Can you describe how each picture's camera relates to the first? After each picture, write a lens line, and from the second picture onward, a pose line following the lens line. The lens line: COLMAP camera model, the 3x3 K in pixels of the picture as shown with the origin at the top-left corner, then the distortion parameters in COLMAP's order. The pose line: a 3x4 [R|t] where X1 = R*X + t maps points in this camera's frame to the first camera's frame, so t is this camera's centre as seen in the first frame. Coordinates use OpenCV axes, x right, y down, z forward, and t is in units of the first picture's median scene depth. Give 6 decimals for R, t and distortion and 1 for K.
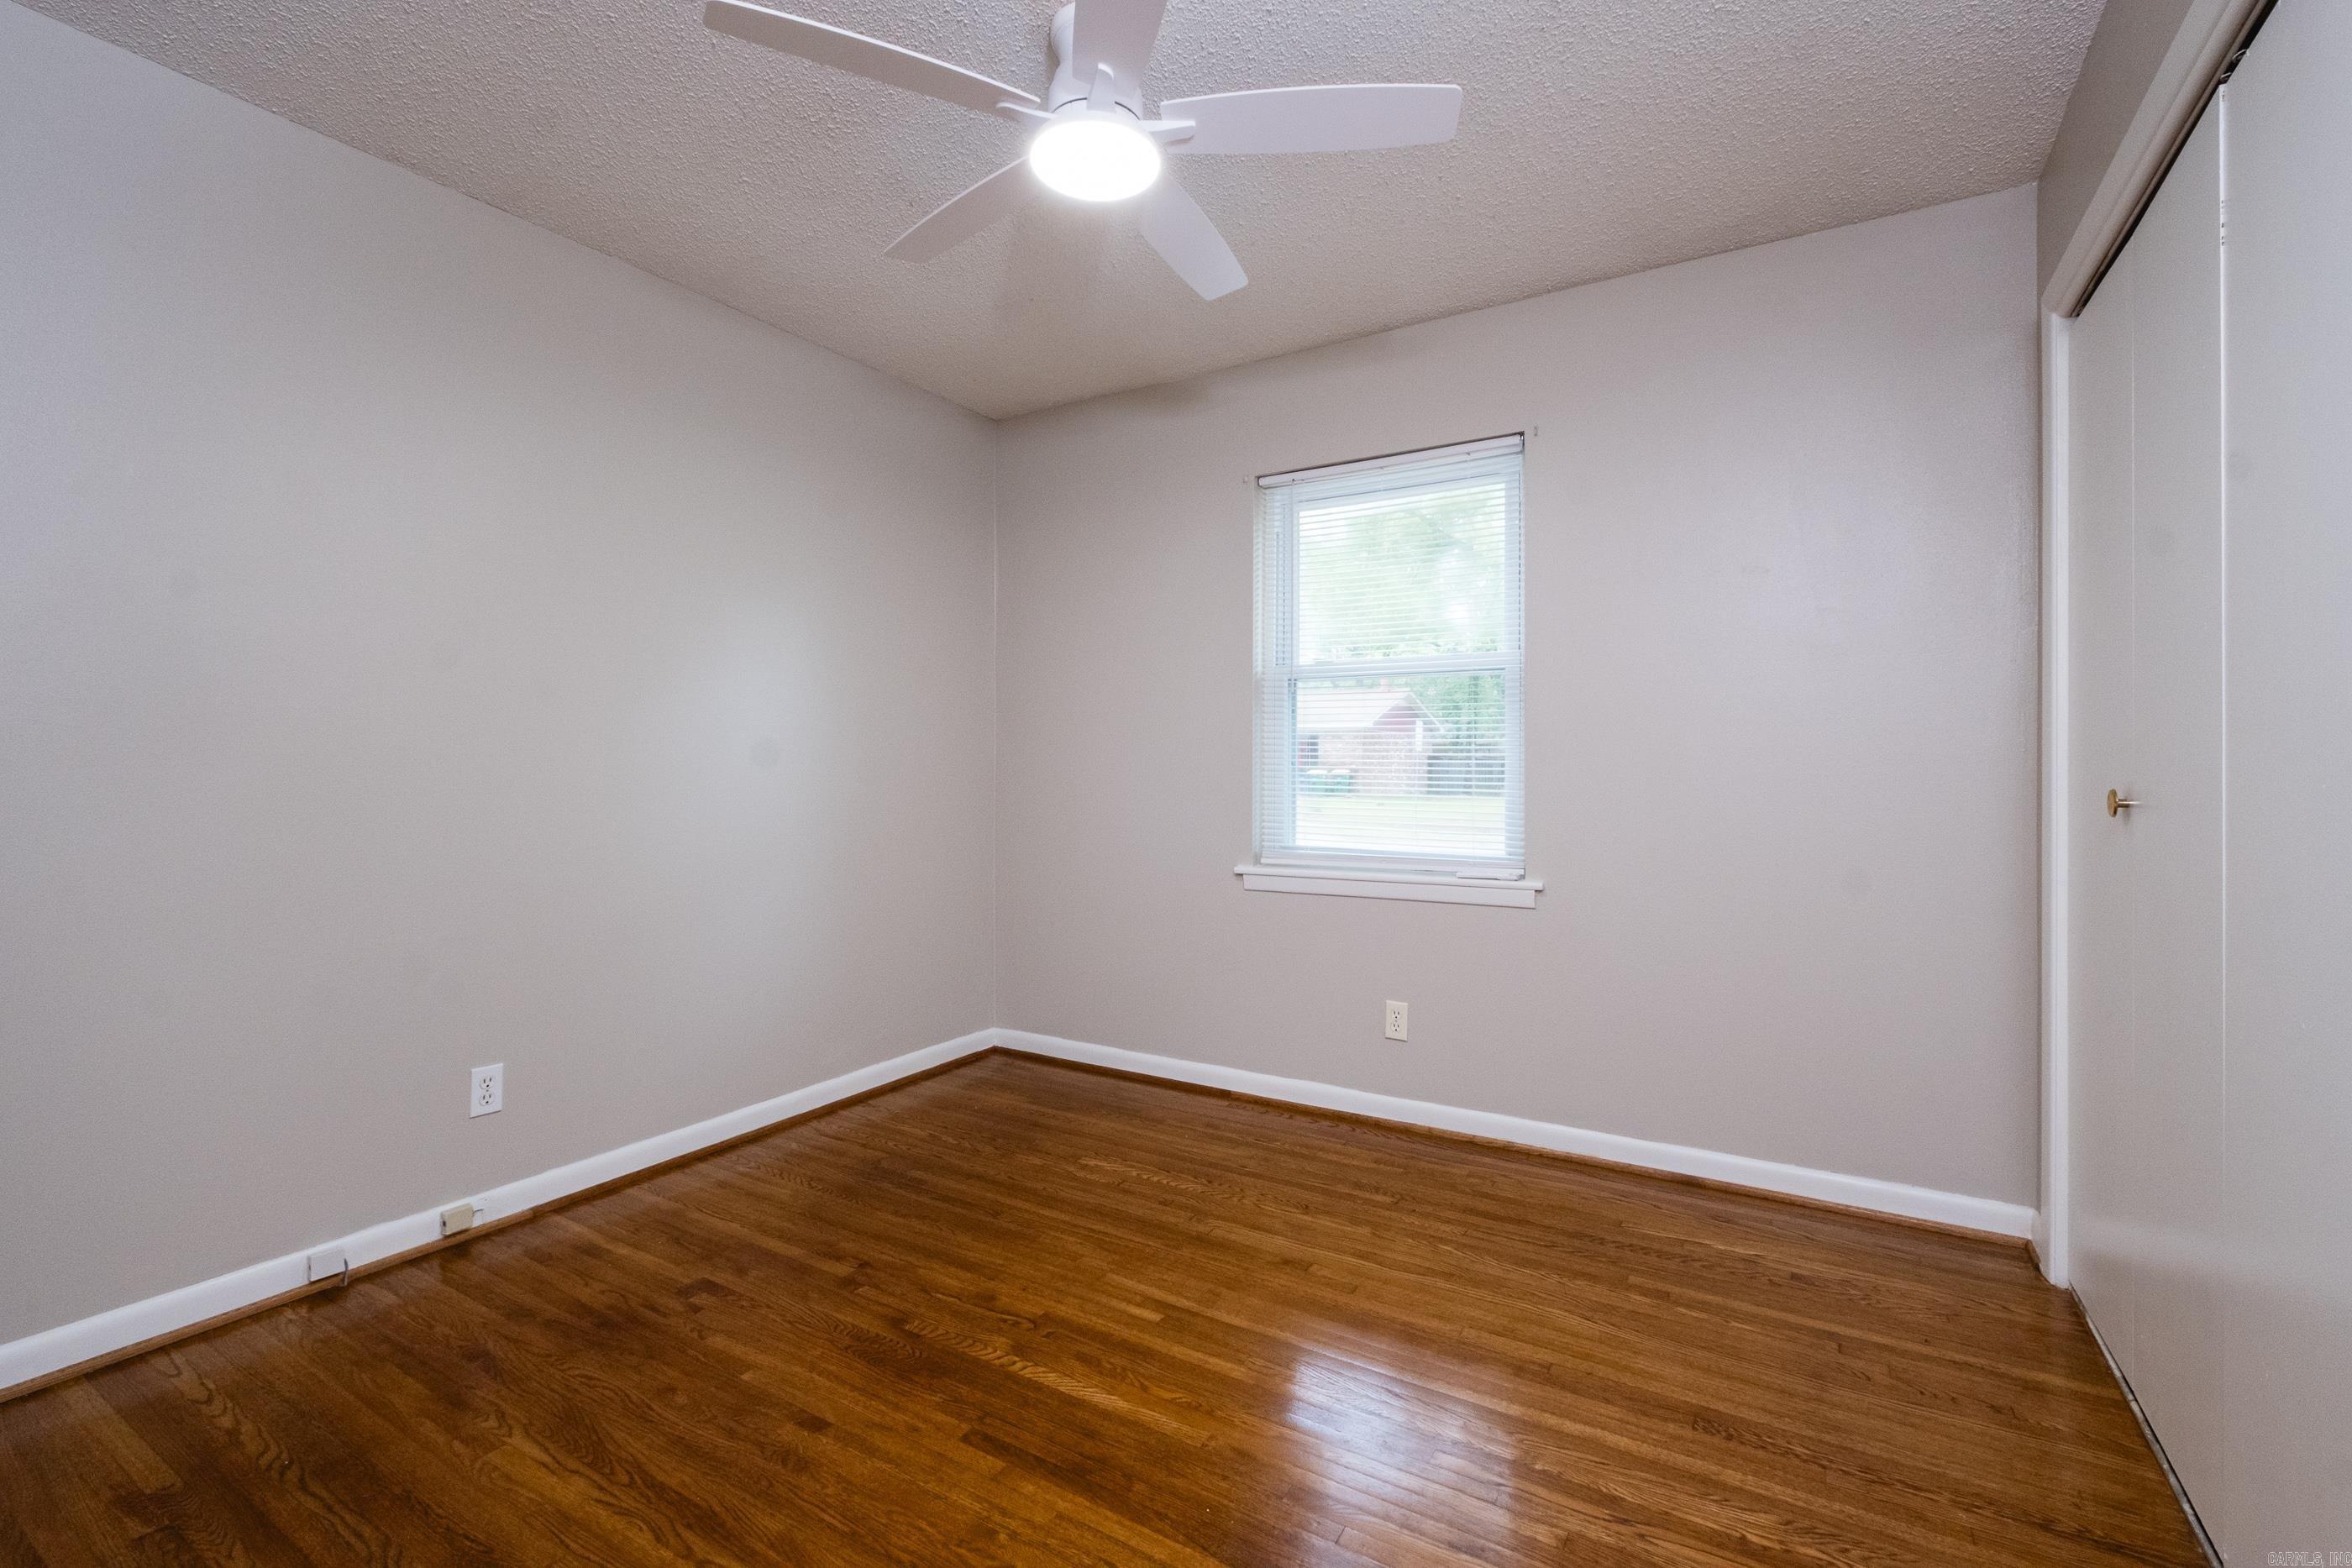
lens RADIAL K [[999.4, 0, 1177.1], [0, 999.4, 765.2], [0, 0, 1]] dist [0.001155, 0.000036]
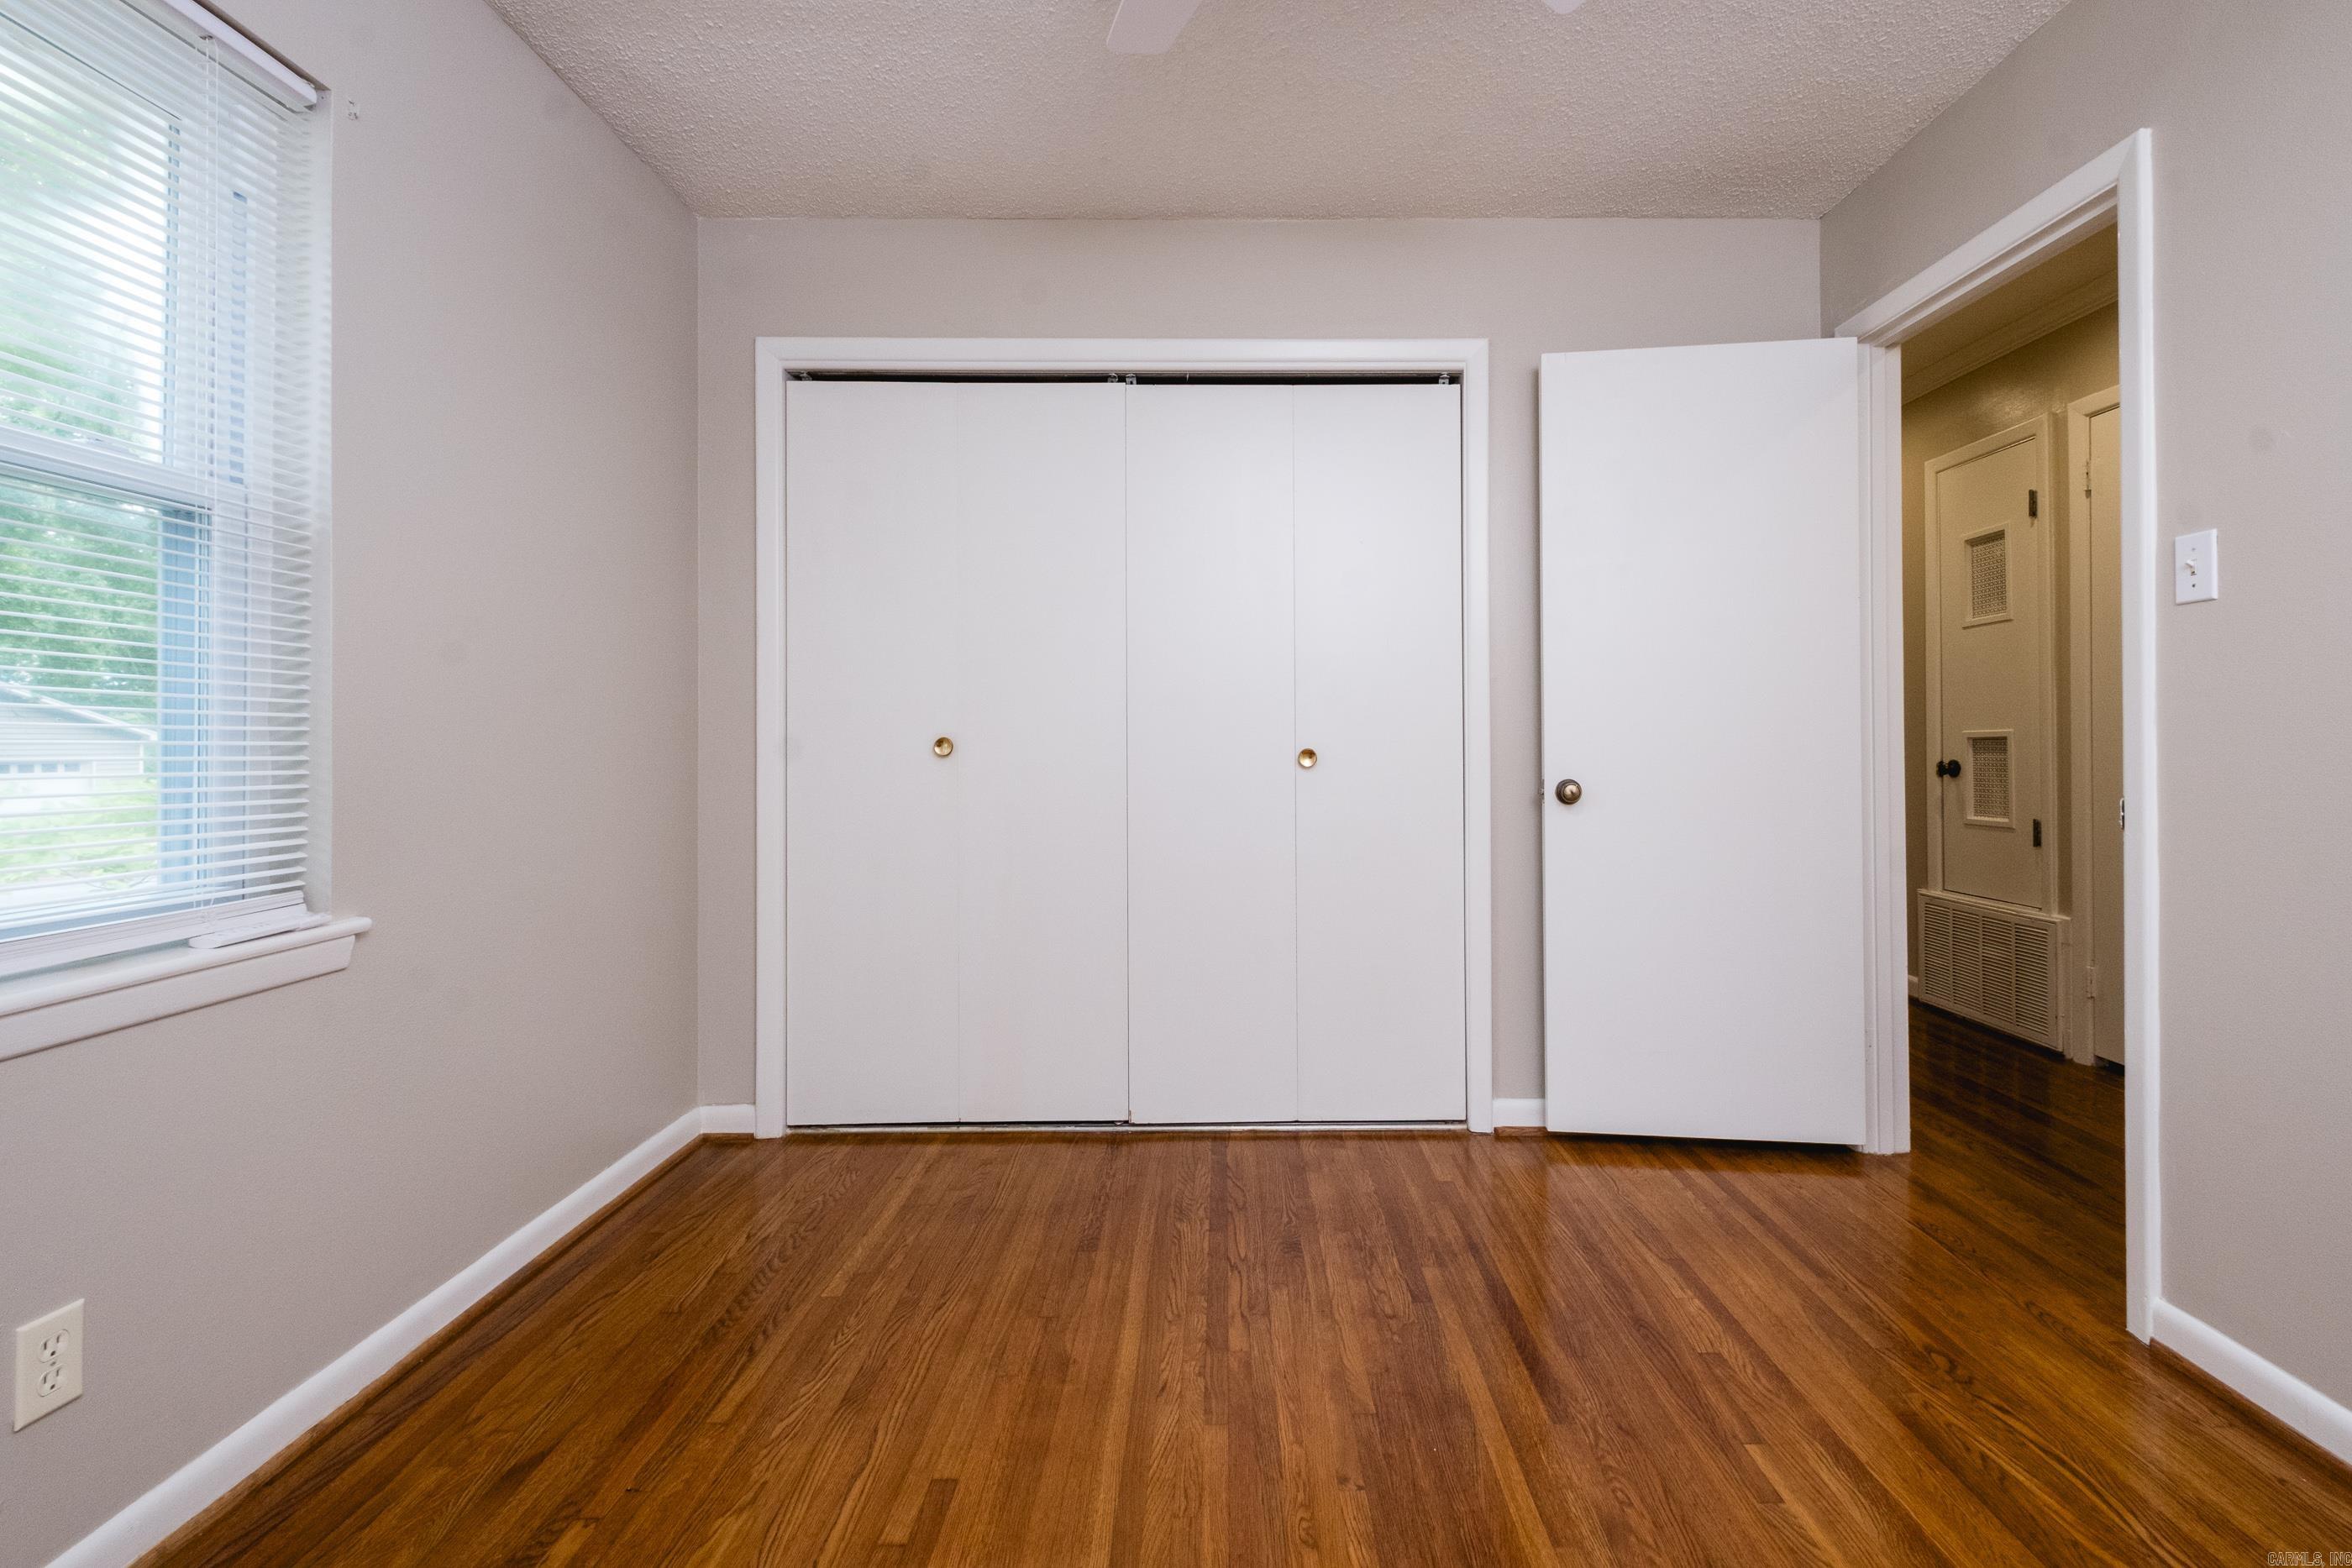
lens RADIAL K [[997.4, 0, 1238.5], [0, 997.4, 746.1], [0, 0, 1]] dist [0.017562, -0.011710]
pose [[-0.529006, -0.000844, 0.848618, -0.569512], [-0.004273, 0.999989, -0.001669, 0.029492], [-0.848608, -0.004509, -0.529004, 1.341806]]
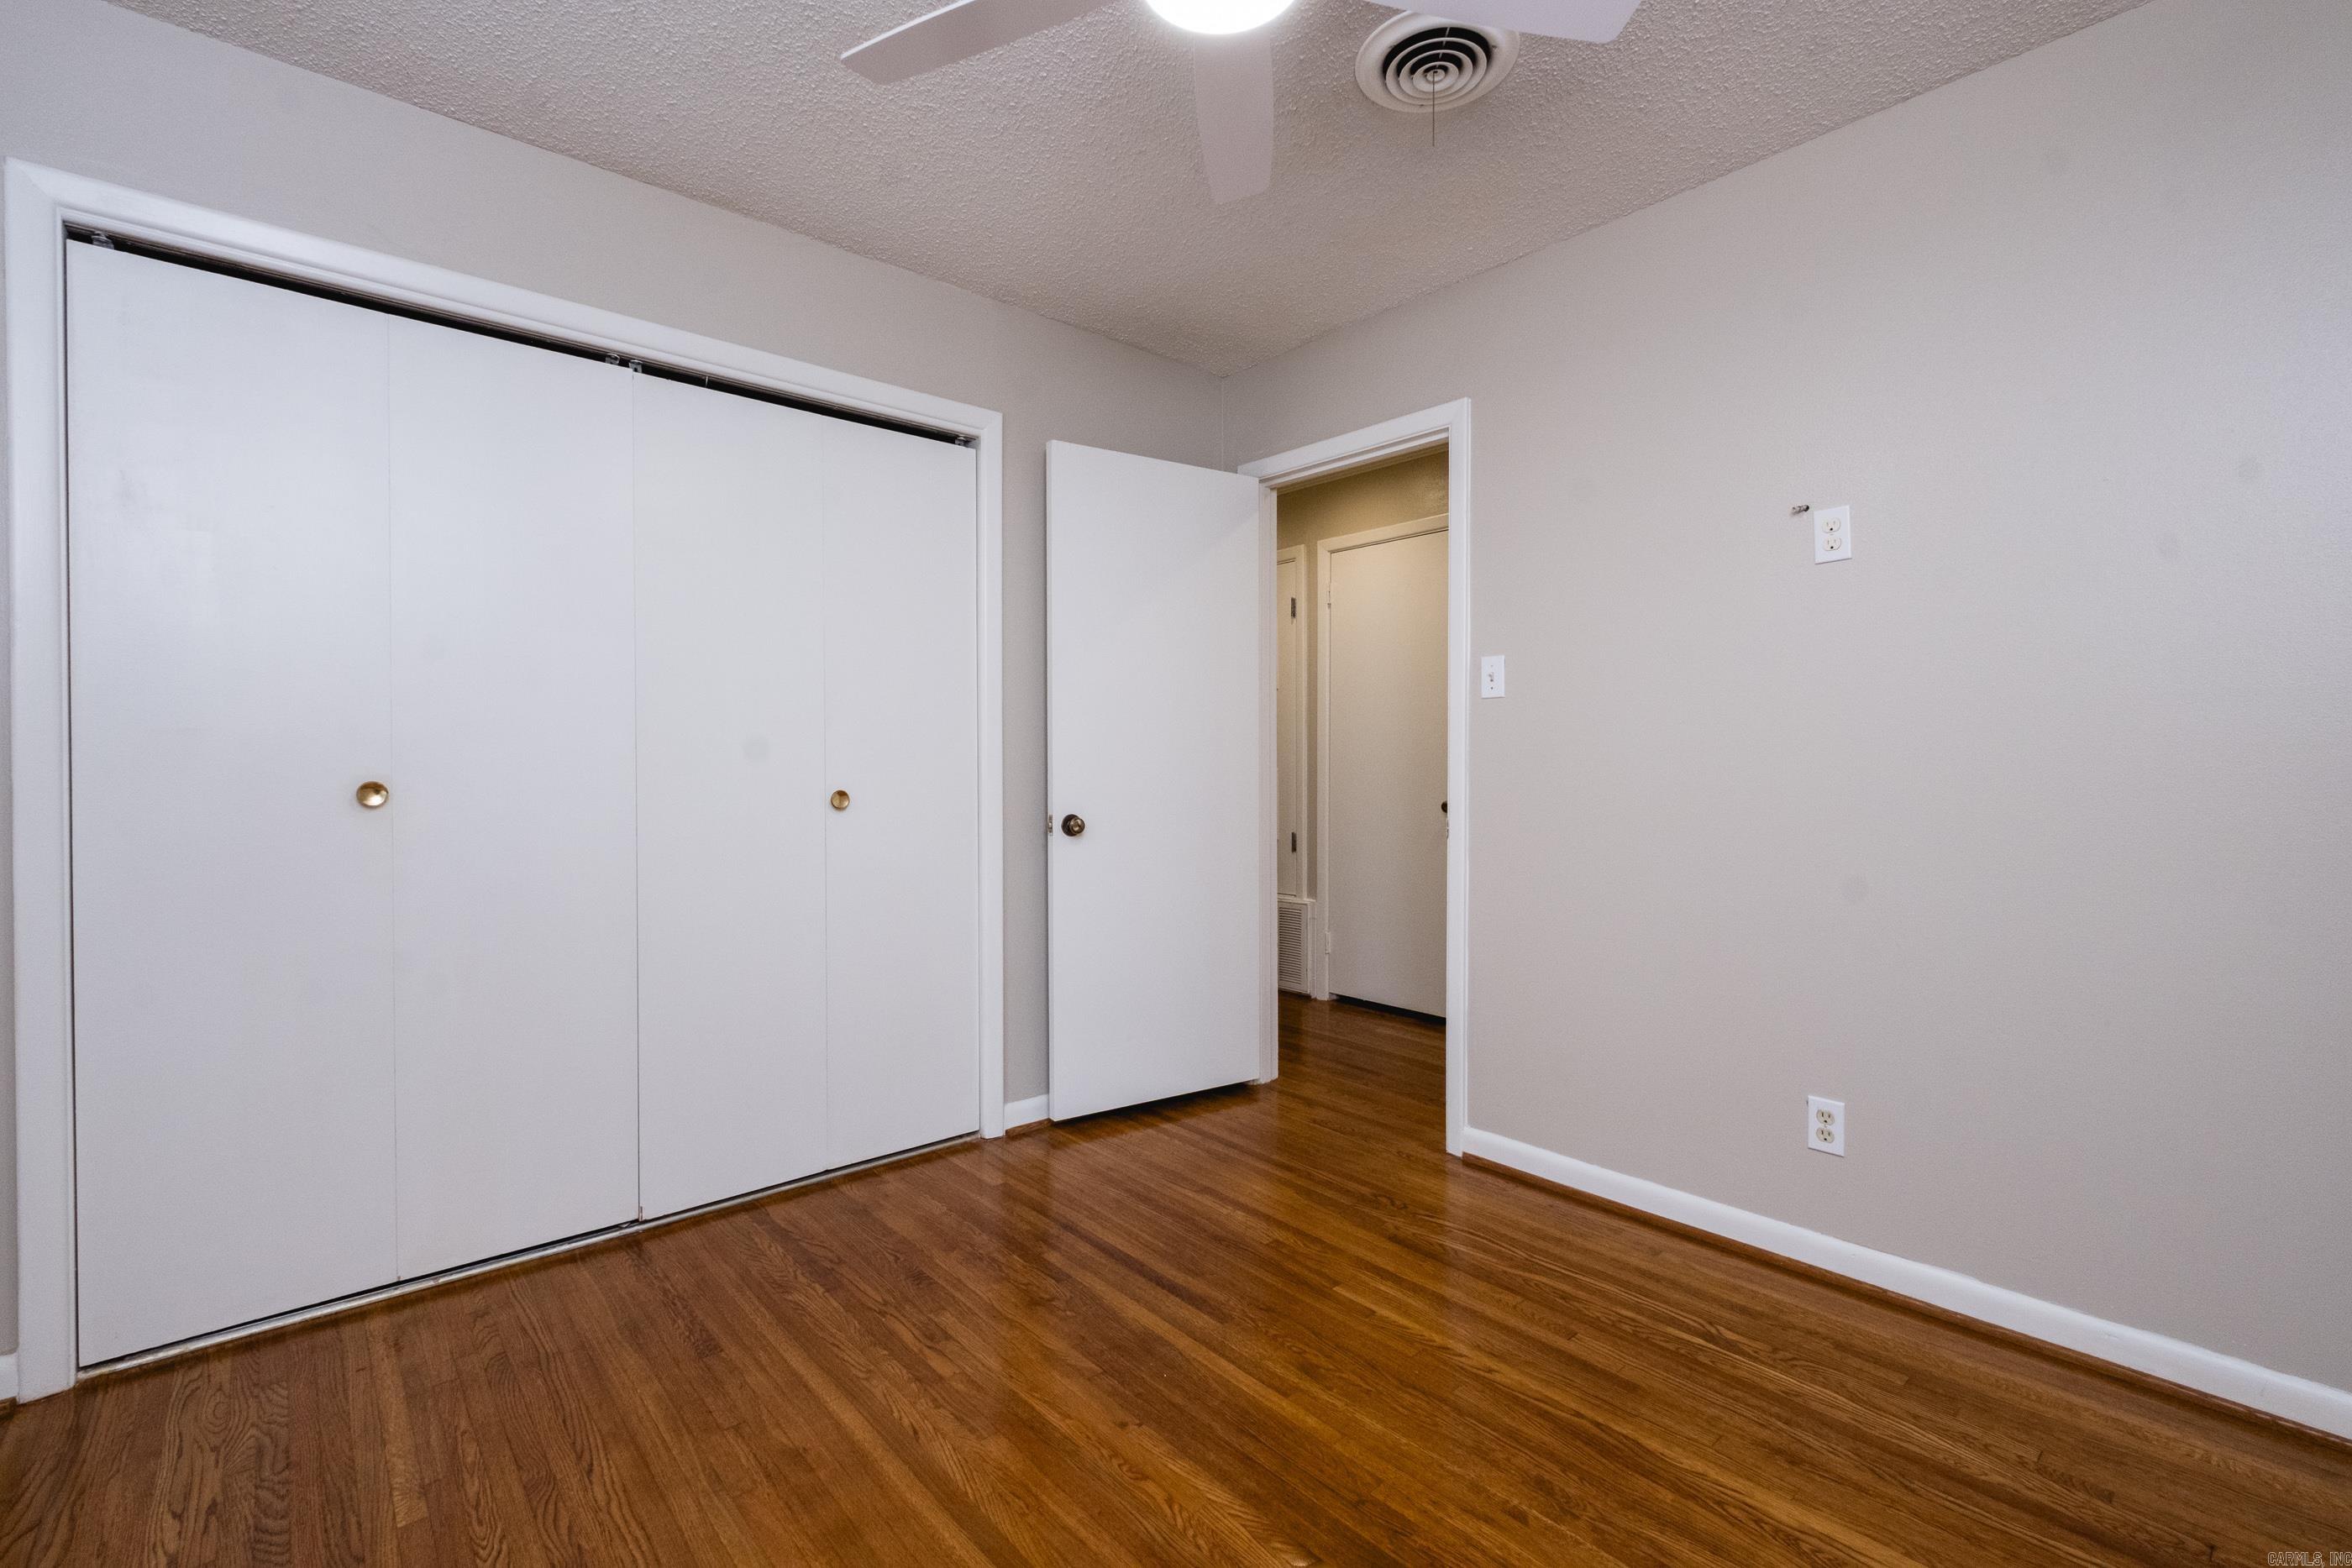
lens RADIAL K [[1006.3, 0, 1134.9], [0, 1006.3, 786.8], [0, 0, 1]] dist [0.000585, -0.000570]
pose [[-0.944252, -0.003623, 0.329205, -0.265574], [0.000066, 0.999937, 0.011196, 0.010052], [-0.329225, 0.010594, -0.944192, 1.700718]]
